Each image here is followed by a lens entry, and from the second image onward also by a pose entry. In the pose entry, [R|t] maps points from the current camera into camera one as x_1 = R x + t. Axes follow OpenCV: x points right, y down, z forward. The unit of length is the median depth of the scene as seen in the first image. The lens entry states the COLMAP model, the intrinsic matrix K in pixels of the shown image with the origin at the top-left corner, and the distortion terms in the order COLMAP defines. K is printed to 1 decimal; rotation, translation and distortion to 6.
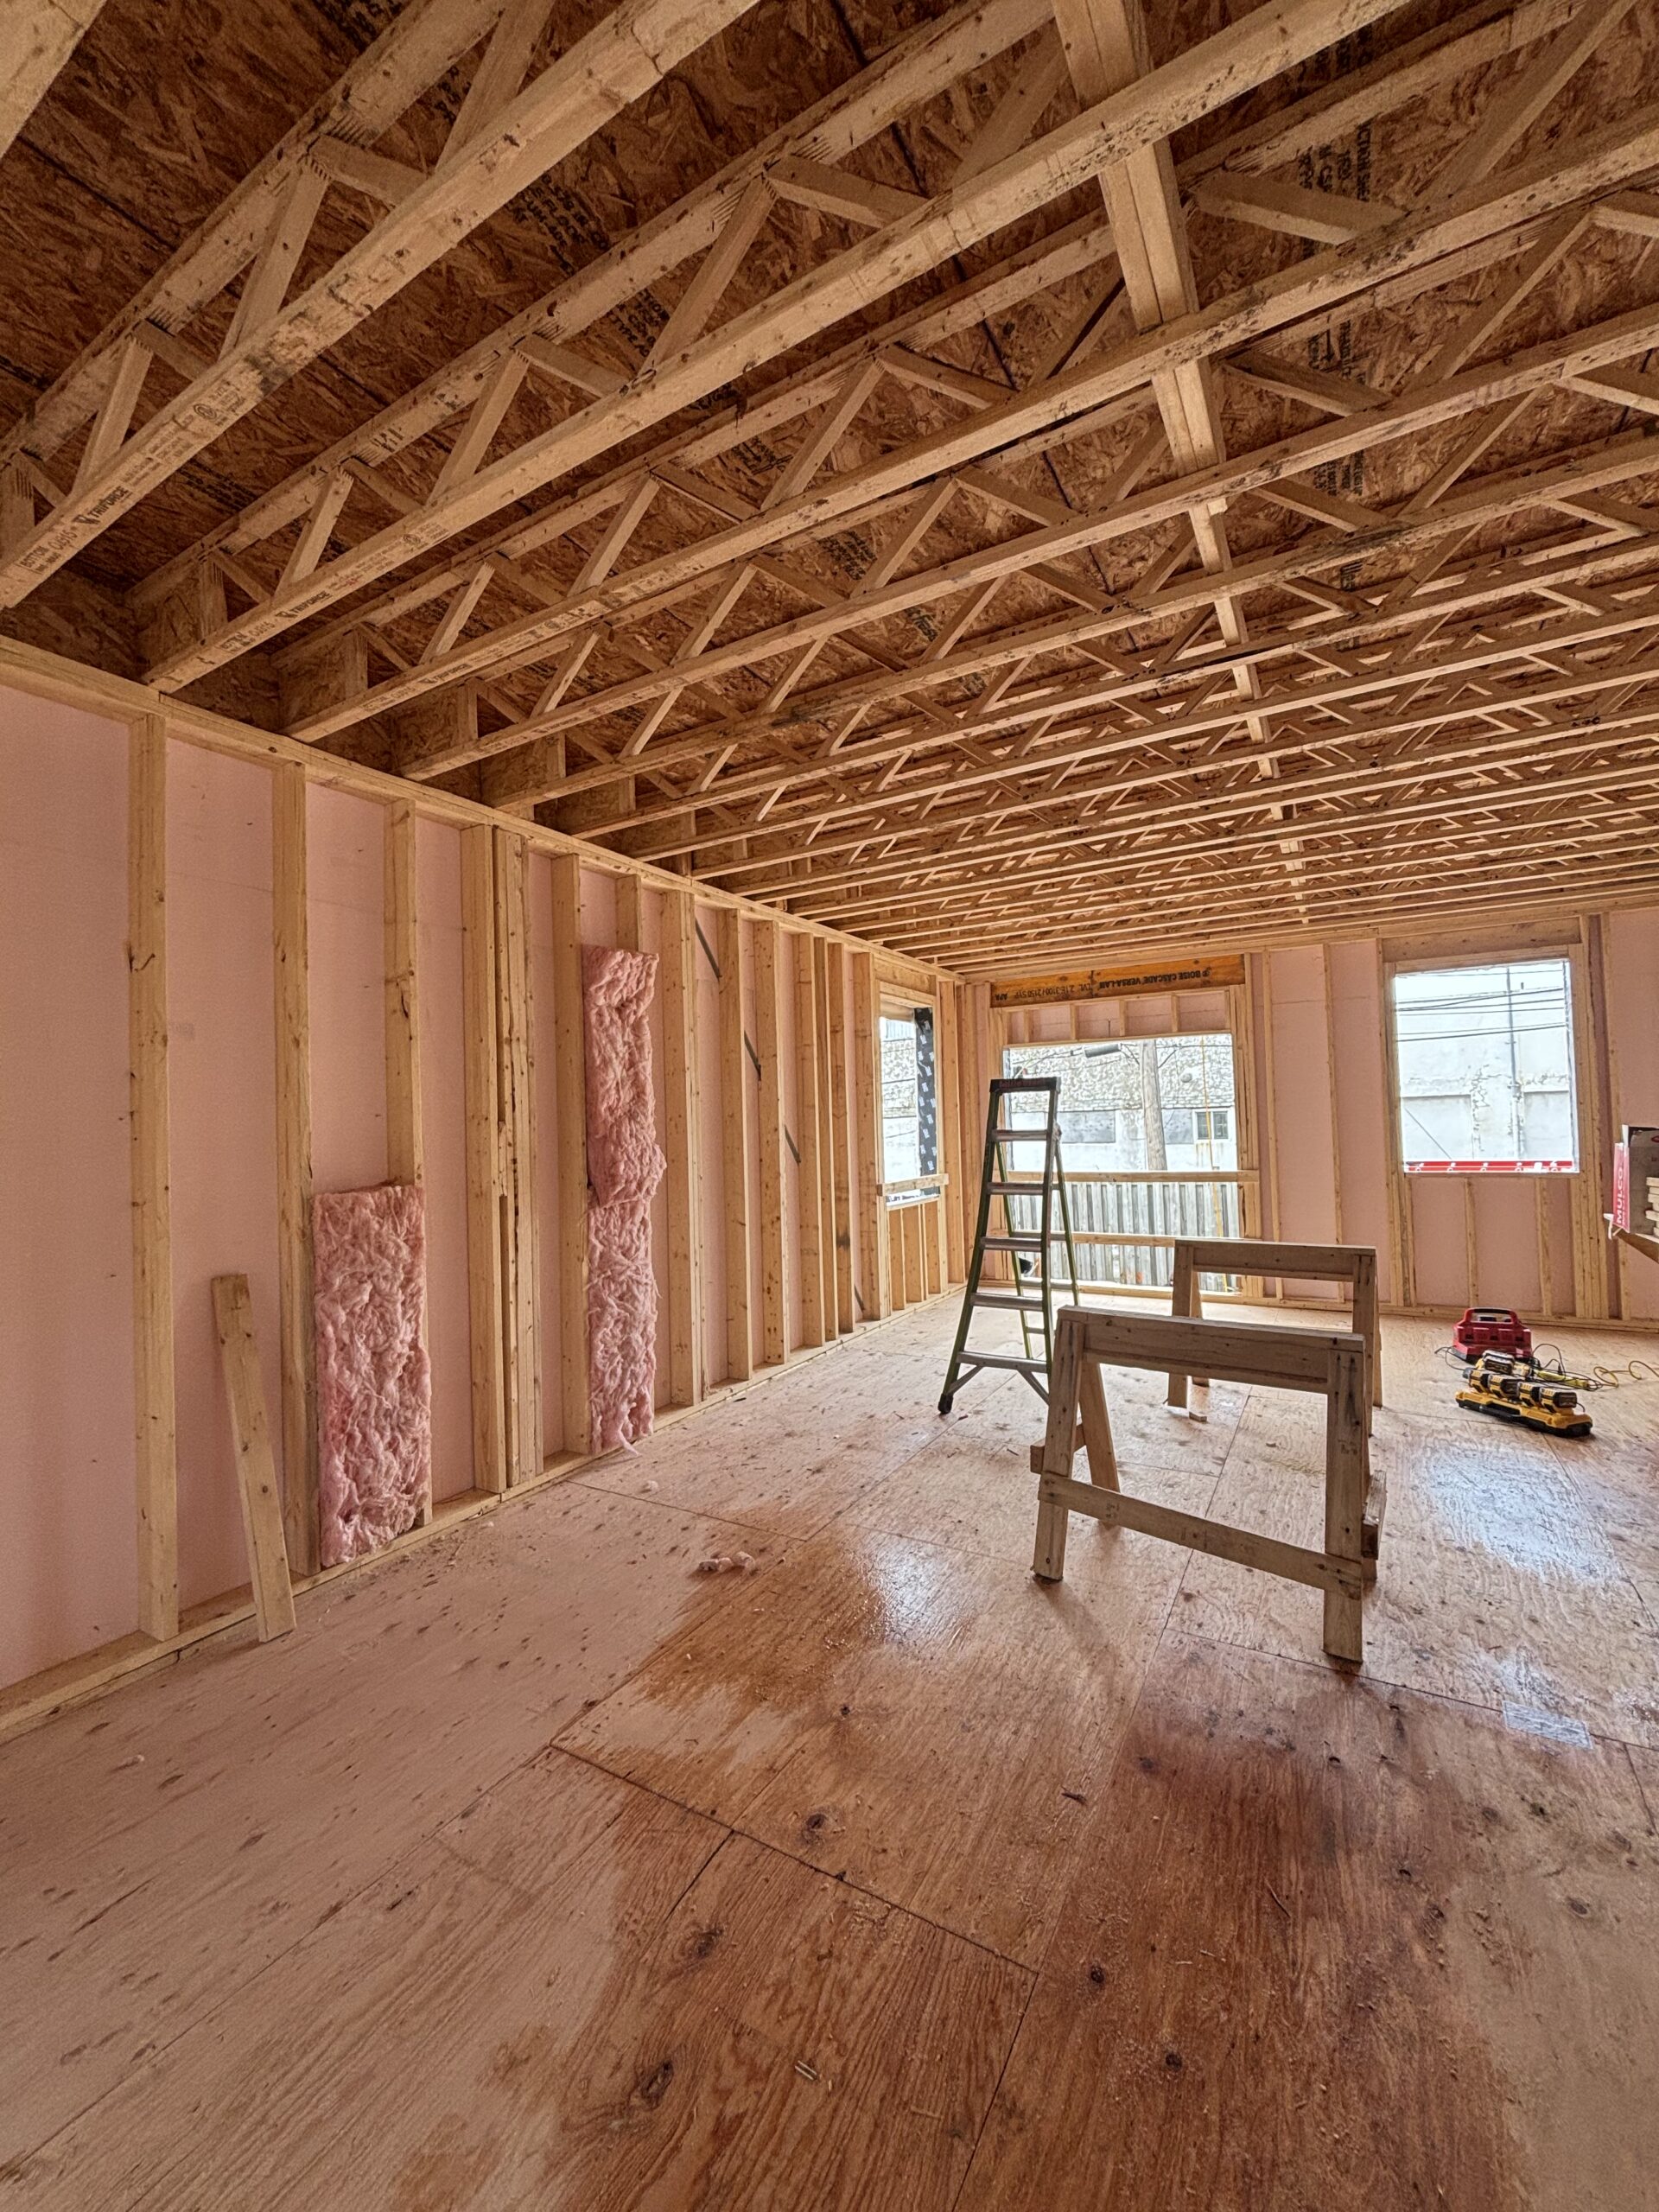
lens RADIAL K [[893.4, 0, 835.7], [0, 893.4, 1104.0], [0, 0, 1]] dist [0.000721, -0.000198]
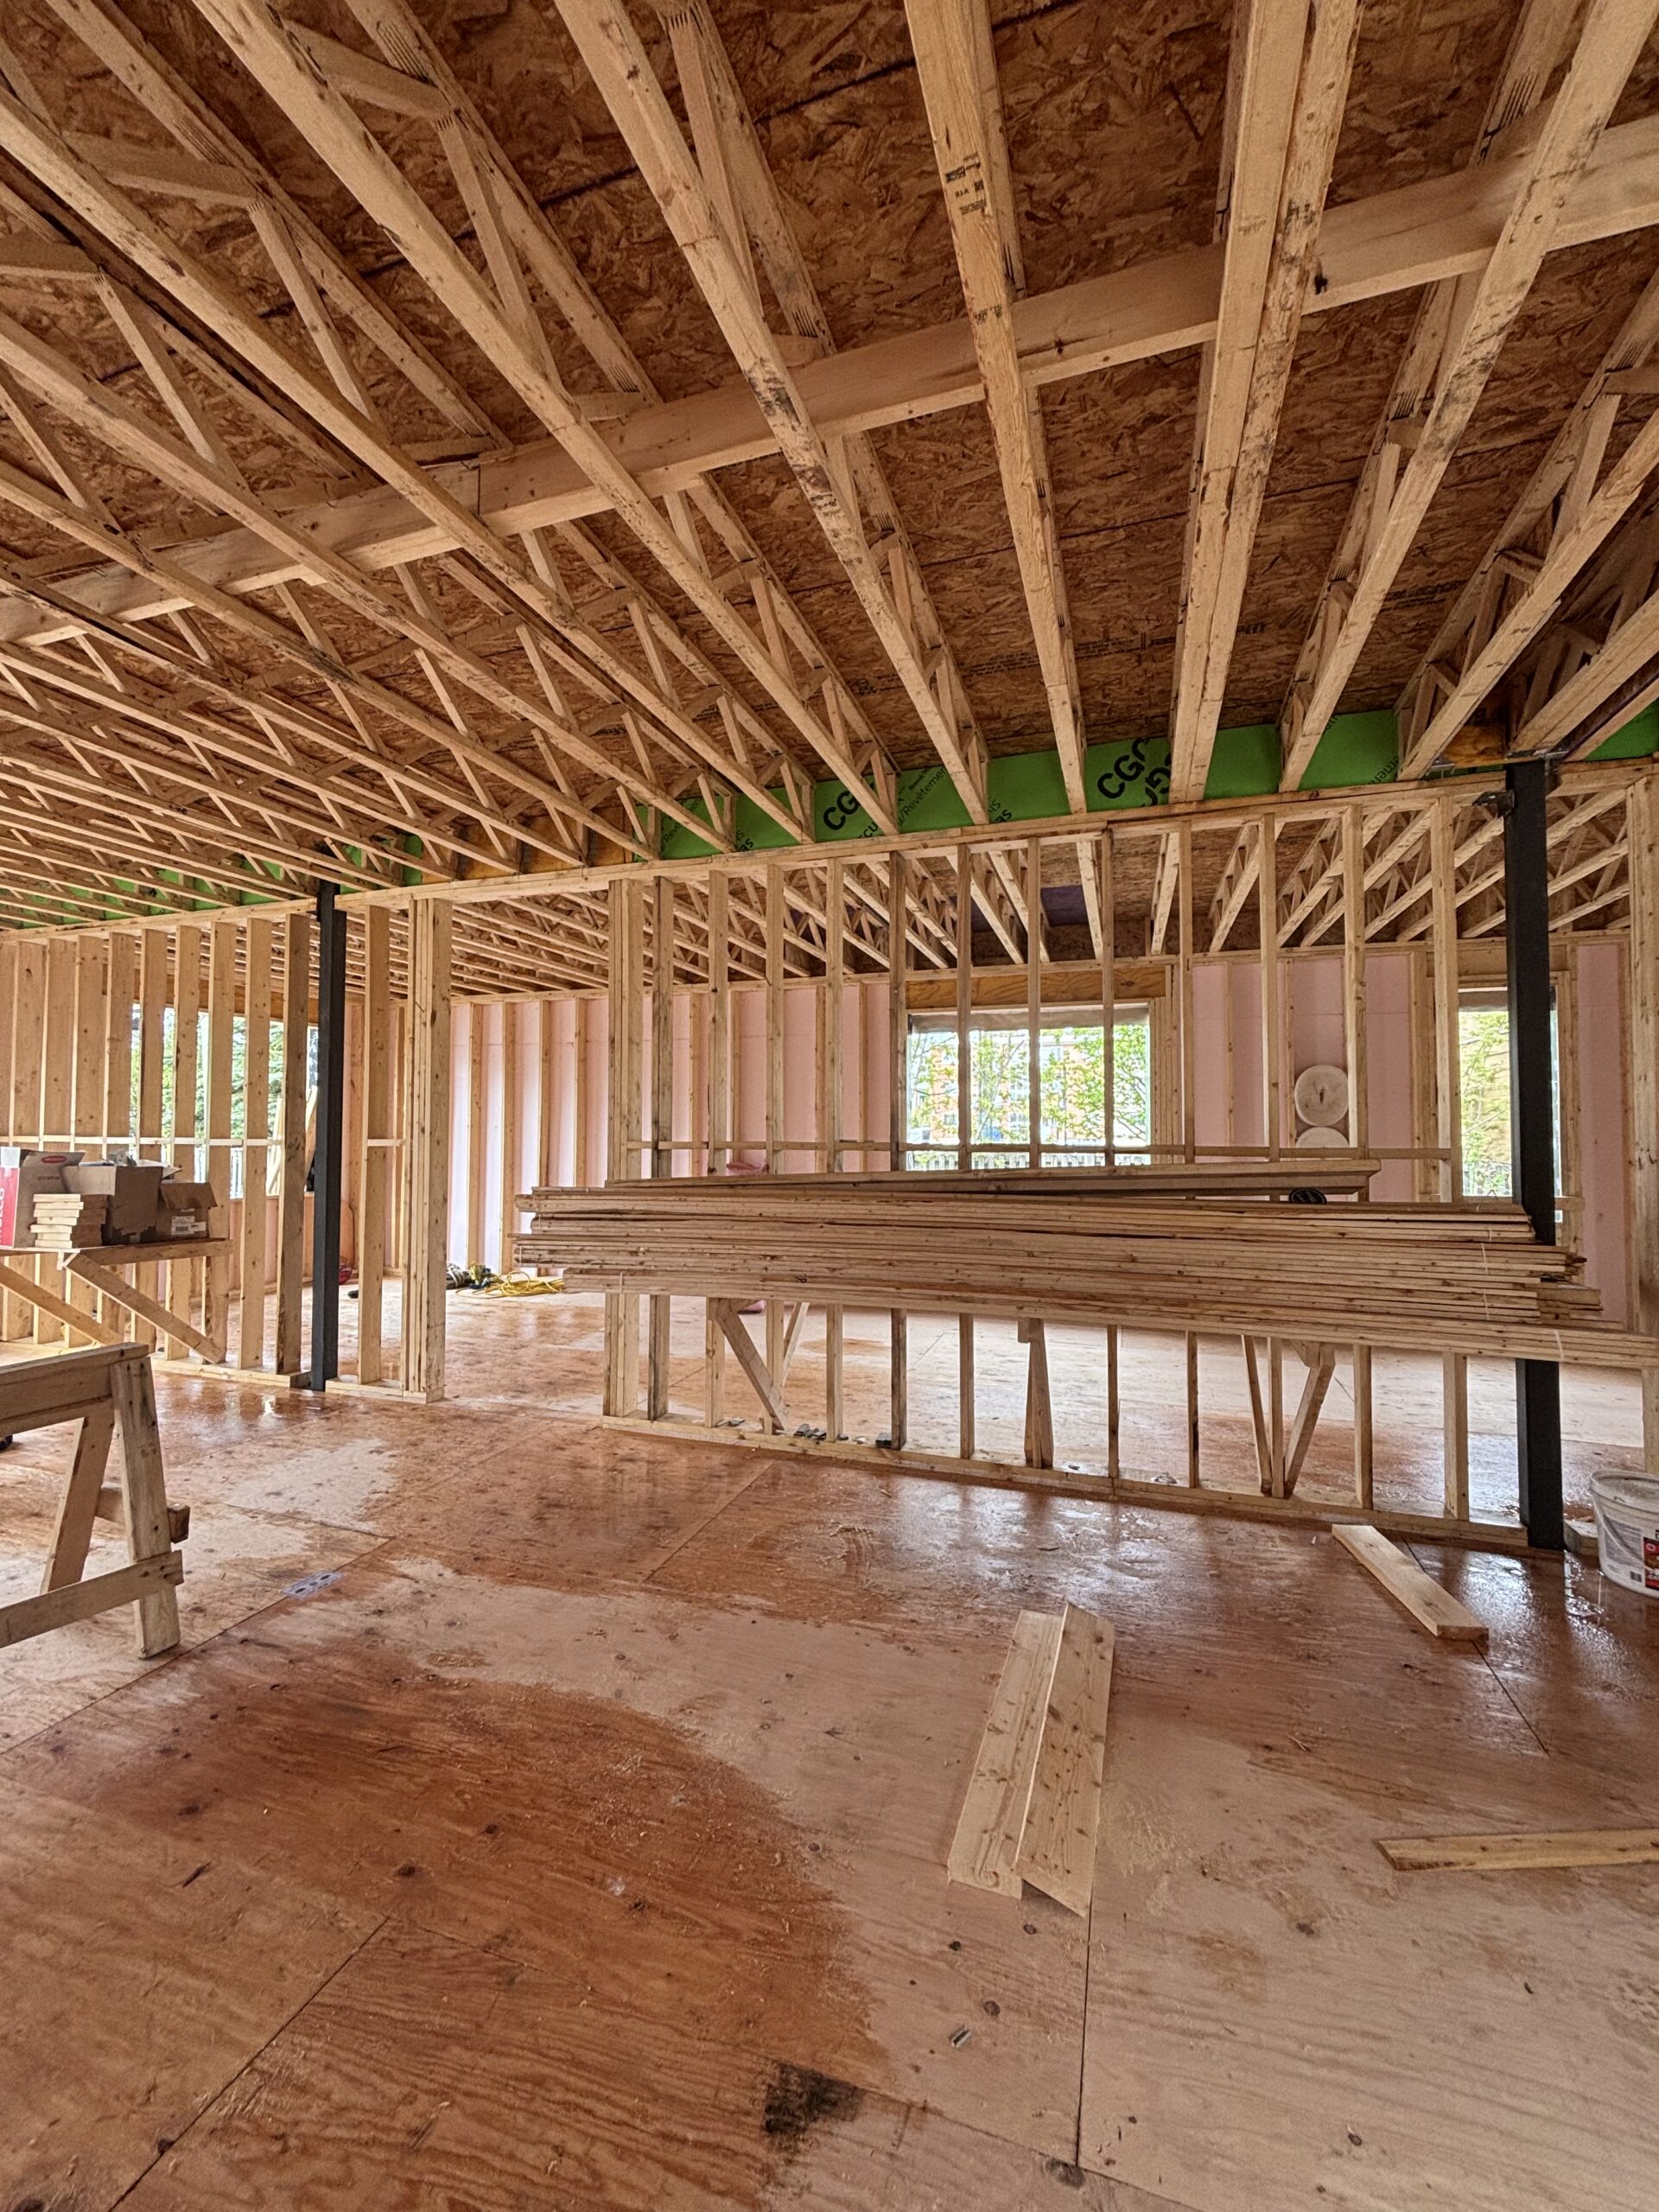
lens RADIAL K [[893.4, 0, 828.0], [0, 893.4, 1102.5], [0, 0, 1]] dist [0.000721, -0.000198]
pose [[-0.201294, 0.060510, 0.977660, -0.876465], [-0.017964, 0.997694, -0.065448, 0.058484], [-0.979366, -0.030737, -0.199742, 0.653560]]
